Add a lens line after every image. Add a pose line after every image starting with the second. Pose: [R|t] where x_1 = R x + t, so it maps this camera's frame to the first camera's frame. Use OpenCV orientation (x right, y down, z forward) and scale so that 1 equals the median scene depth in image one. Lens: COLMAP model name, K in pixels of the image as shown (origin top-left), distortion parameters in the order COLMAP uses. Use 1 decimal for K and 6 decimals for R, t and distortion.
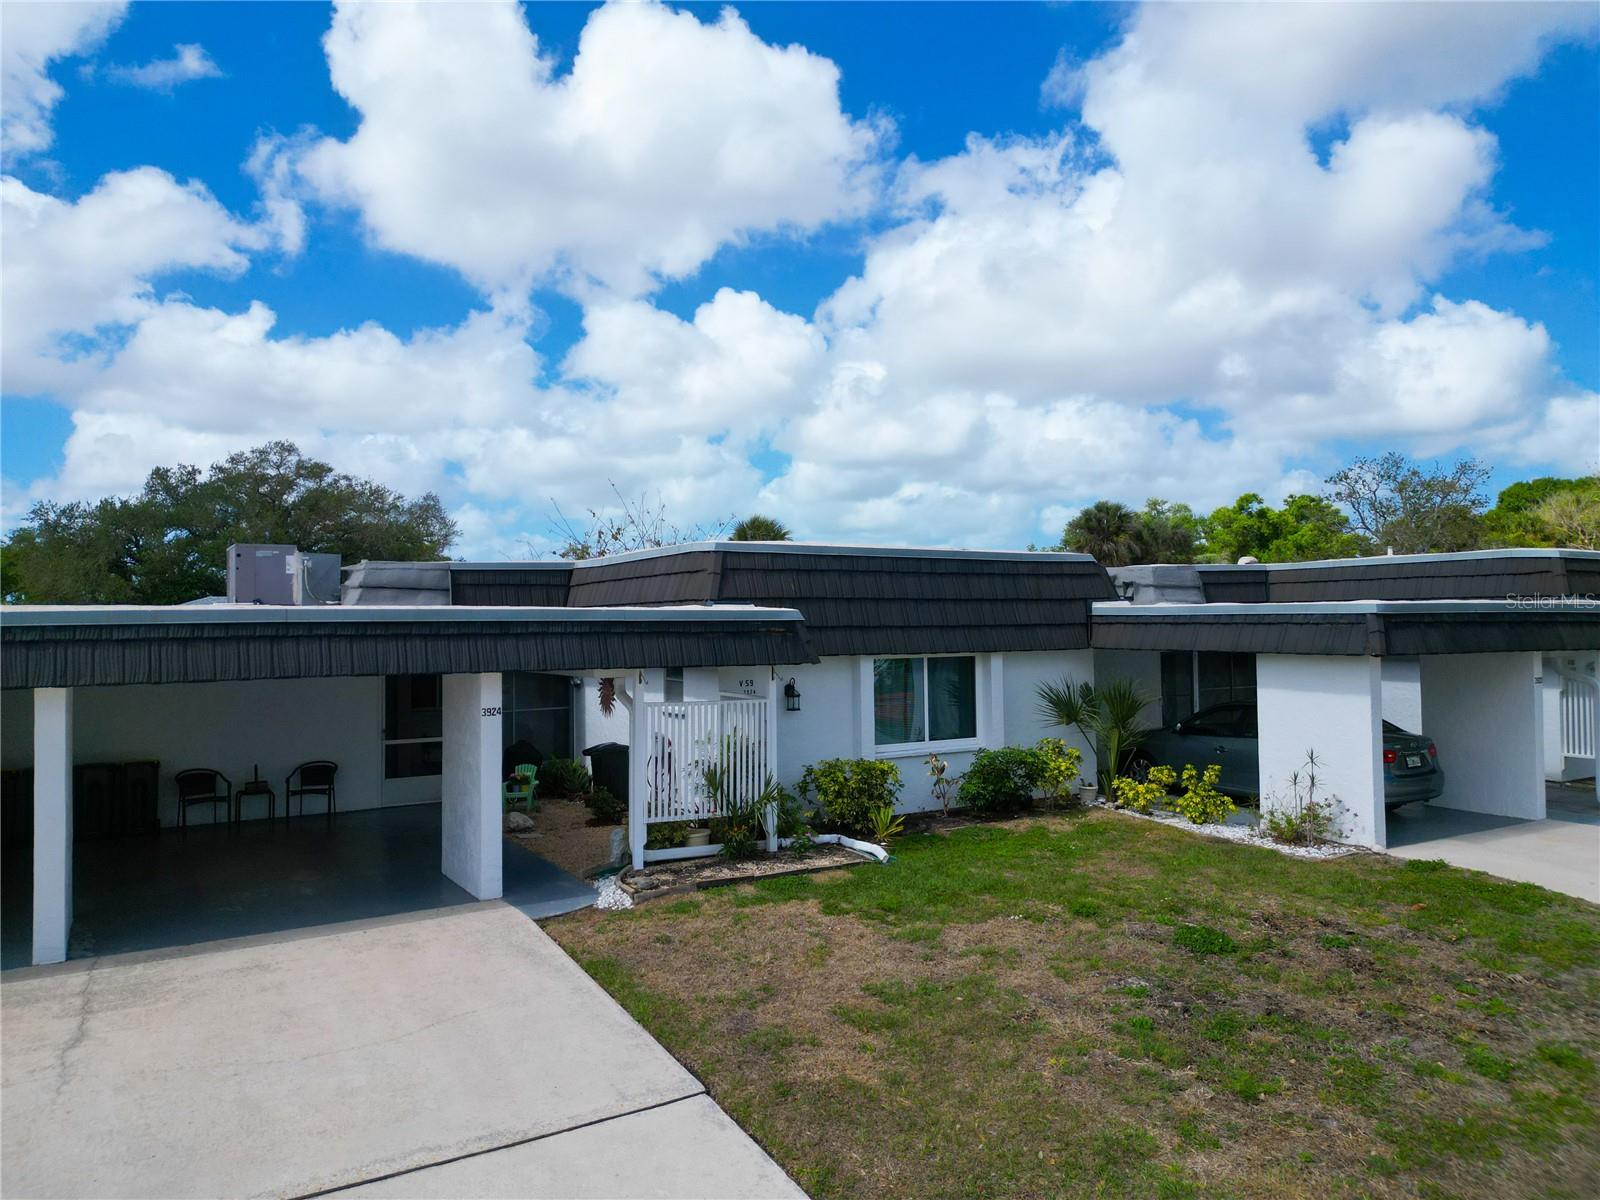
lens RADIAL K [[1121.3, 0, 800.0], [0, 1121.3, 600.0], [0, 0, 1]] dist [0.080810, -0.086831]
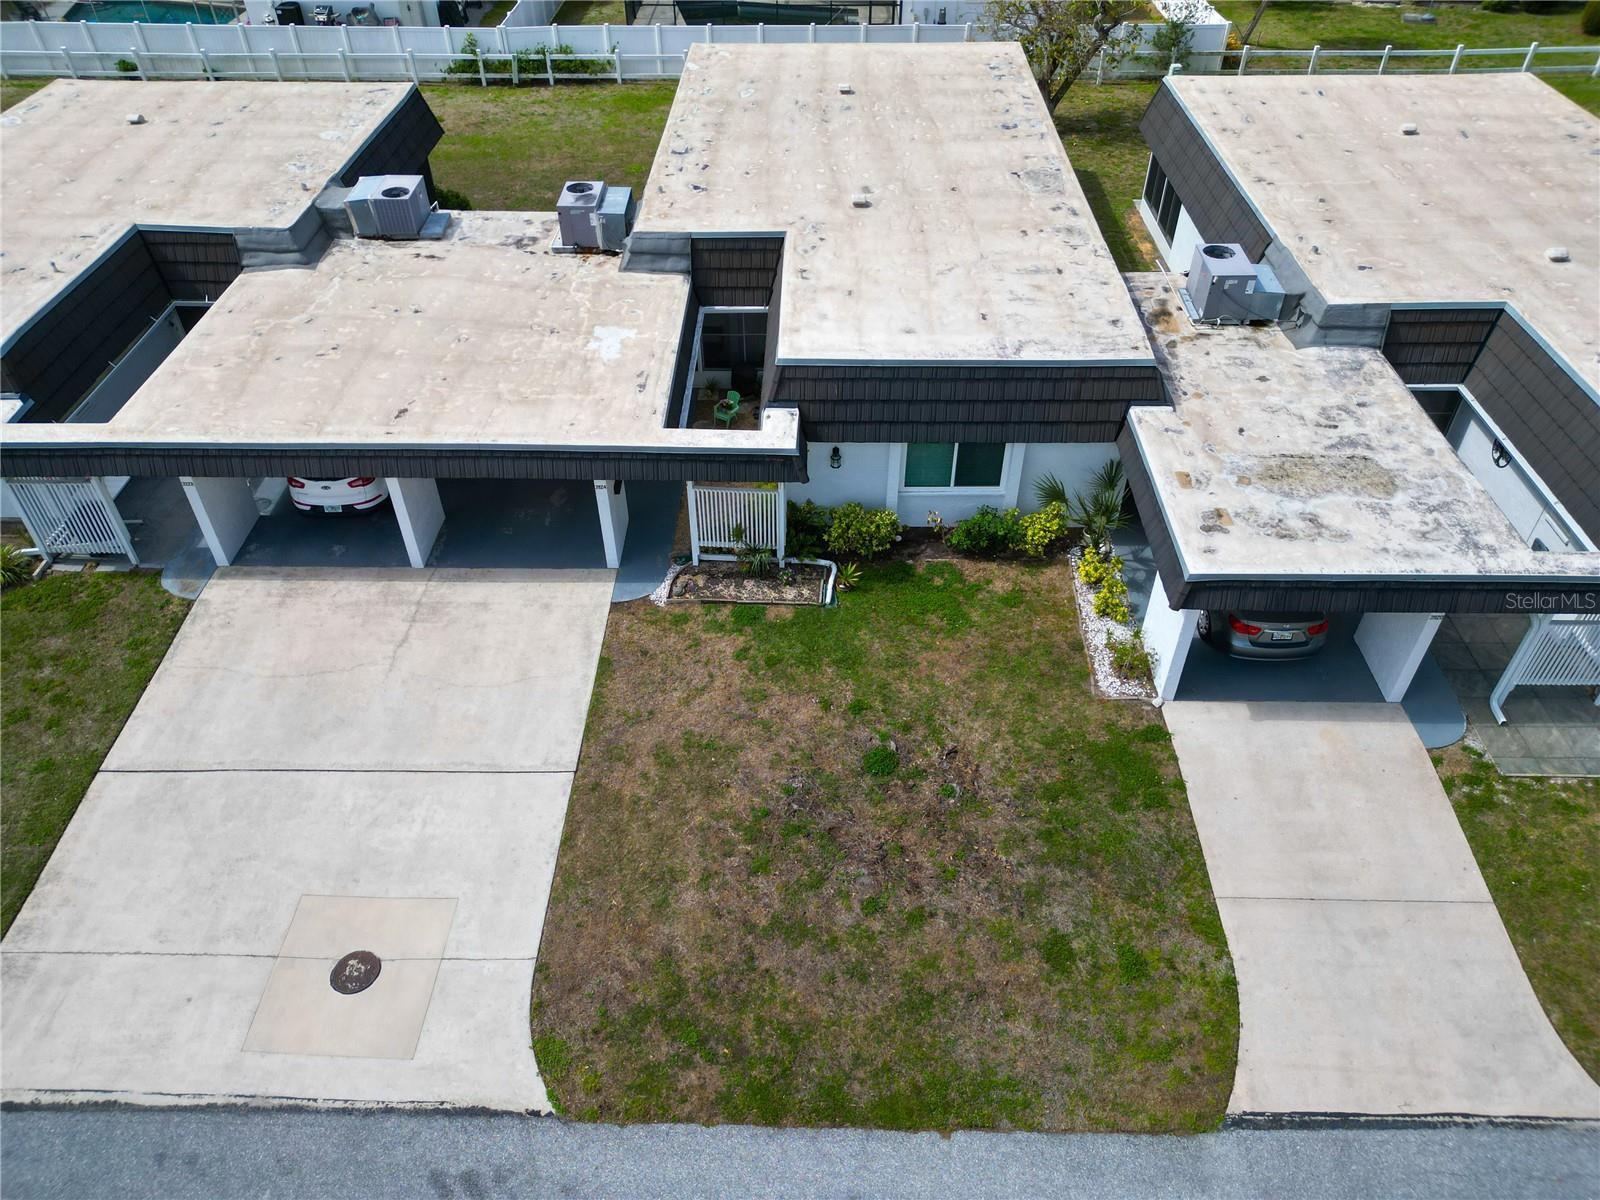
lens RADIAL K [[1121.3, 0, 800.0], [0, 1121.3, 600.0], [0, 0, 1]] dist [0.080810, -0.086831]
pose [[0.848718, 0.357111, -0.390064, 0.677938], [0.003358, 0.733922, 0.679226, -0.882796], [0.528836, -0.577781, 0.621693, -0.030376]]
